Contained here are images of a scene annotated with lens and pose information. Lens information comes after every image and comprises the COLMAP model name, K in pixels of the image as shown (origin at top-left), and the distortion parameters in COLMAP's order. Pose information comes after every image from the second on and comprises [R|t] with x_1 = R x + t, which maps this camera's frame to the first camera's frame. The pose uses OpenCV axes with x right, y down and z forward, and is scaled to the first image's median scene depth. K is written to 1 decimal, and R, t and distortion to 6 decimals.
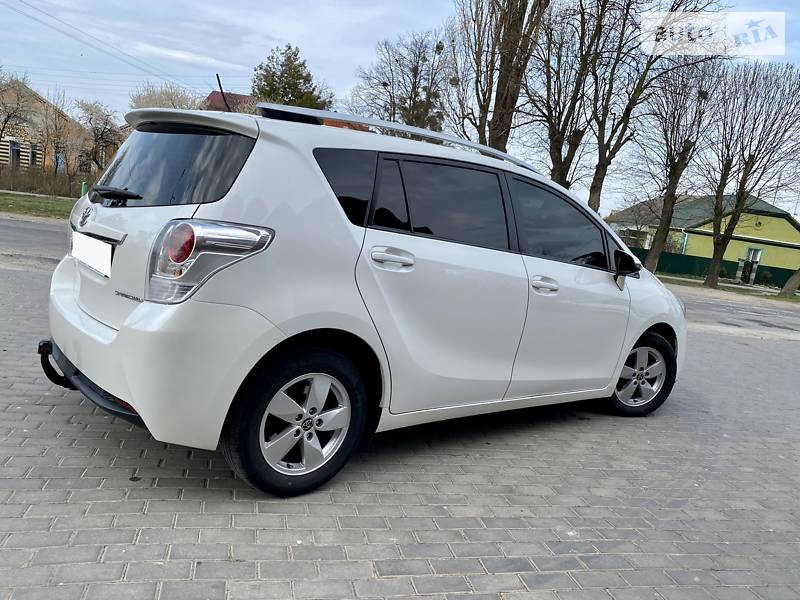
lens RADIAL K [[613.7, 0, 395.4], [0, 613.7, 302.0], [0, 0, 1]] dist [0.011840, -0.006313]
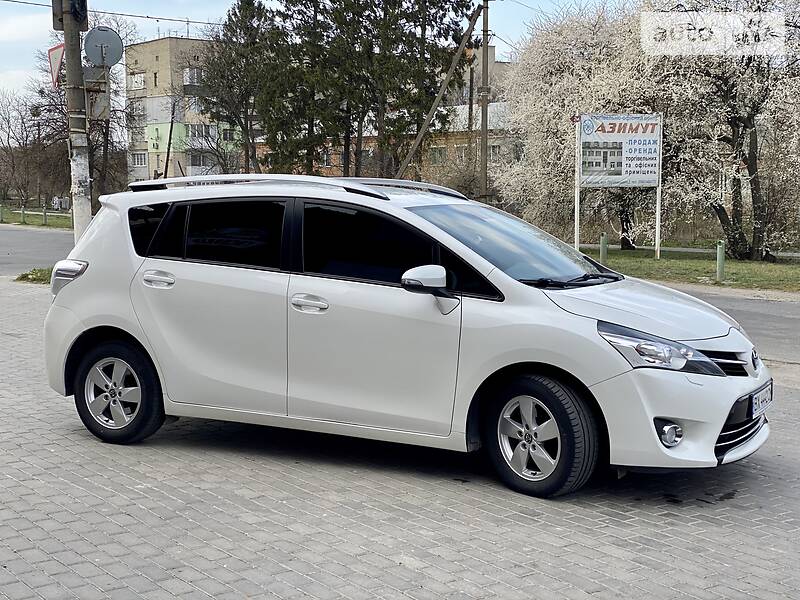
lens RADIAL K [[1195.4, 0, 403.4], [0, 1195.4, 301.4], [0, 0, 1]] dist [0.160103, -0.194191]
pose [[0.387113, -0.043877, -0.920988, 1.706657], [-0.094674, 0.991696, -0.087040, 0.101998], [0.917159, 0.120888, 0.379744, 0.315102]]
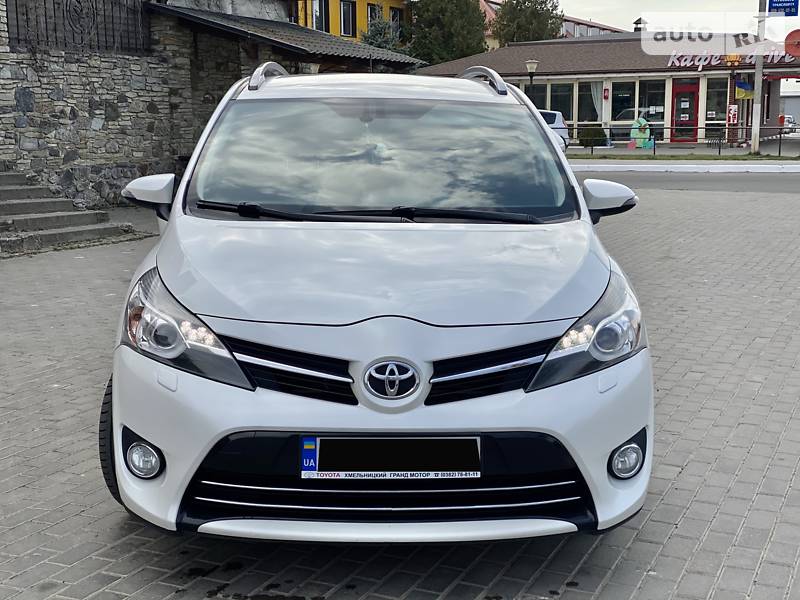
lens RADIAL K [[1195.4, 0, 403.4], [0, 1195.4, 301.4], [0, 0, 1]] dist [0.160103, -0.194191]
pose [[-0.587725, -0.008392, -0.809017, 1.122179], [-0.211211, 0.966863, 0.143408, -0.170730], [0.781006, 0.255158, -0.570022, 1.768340]]
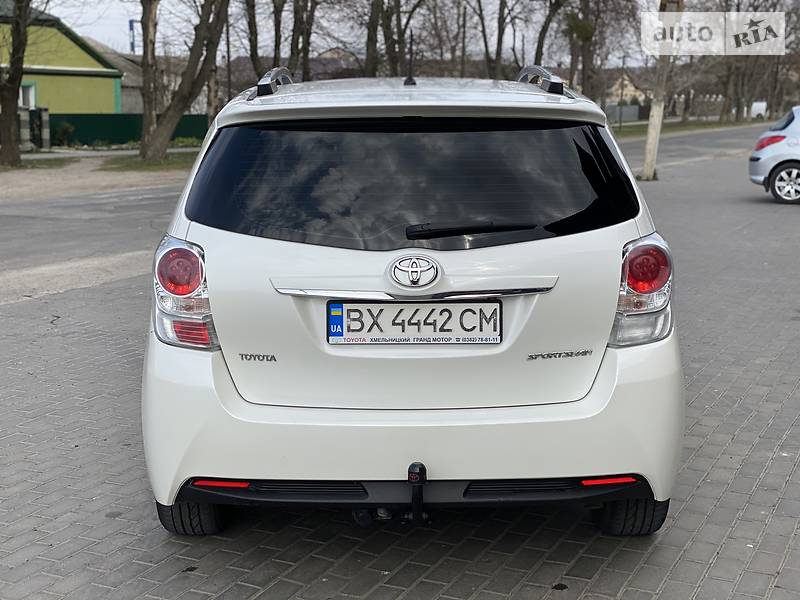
lens RADIAL K [[1191.3, 0, 401.8], [0, 1191.3, 297.3], [0, 0, 1]] dist [0.146805, -0.126626]
pose [[0.622303, -0.258101, 0.739001, -0.945047], [0.197983, 0.965279, 0.170411, -0.214171], [-0.757325, 0.040263, 0.651796, 0.096773]]
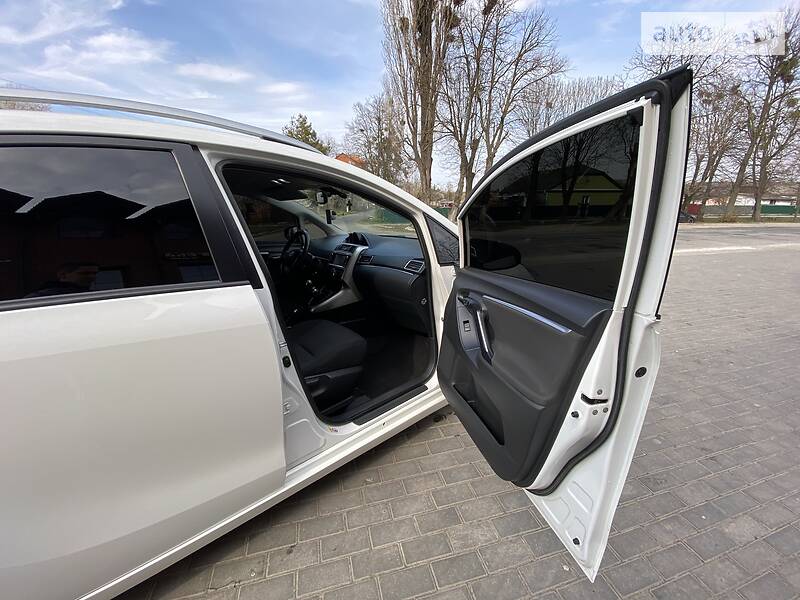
lens RADIAL K [[322.7, 0, 396.6], [0, 322.7, 302.0], [0, 0, 1]] dist [0.021797, -0.021104]
pose [[0.988582, -0.149428, -0.019431, 0.275738], [0.150667, 0.978113, 0.143505, -0.066284], [-0.002438, -0.144794, 0.989459, 0.533389]]
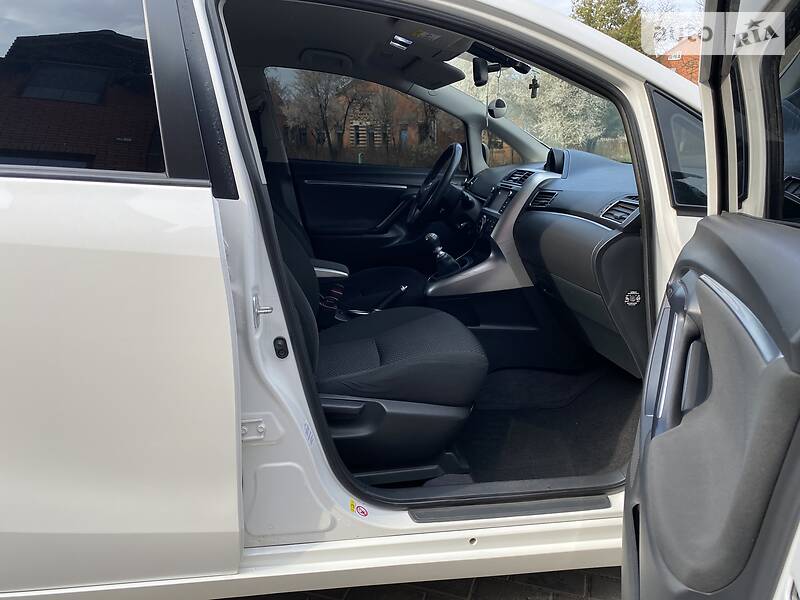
lens RADIAL K [[613.7, 0, 395.4], [0, 613.7, 302.0], [0, 0, 1]] dist [0.011840, -0.006313]
pose [[0.844443, 0.003464, -0.535634, 0.374699], [0.034118, 0.997601, 0.060240, -0.023445], [0.534558, -0.069144, 0.842299, 0.596273]]
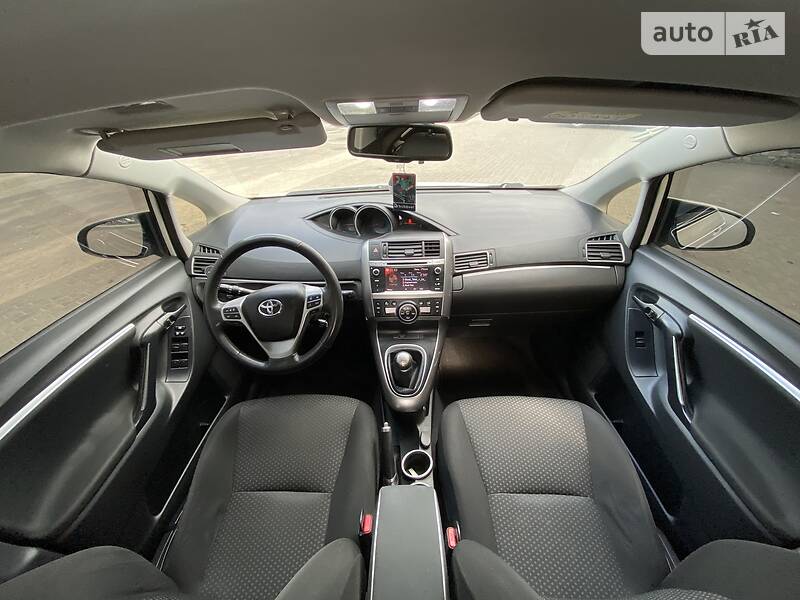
lens RADIAL K [[322.7, 0, 396.6], [0, 322.7, 302.0], [0, 0, 1]] dist [0.021797, -0.021104]
pose [[0.636065, -0.553778, 0.537356, 0.041324], [0.225746, 0.799465, 0.556682, -0.193824], [-0.737875, -0.232780, 0.633524, 0.903414]]
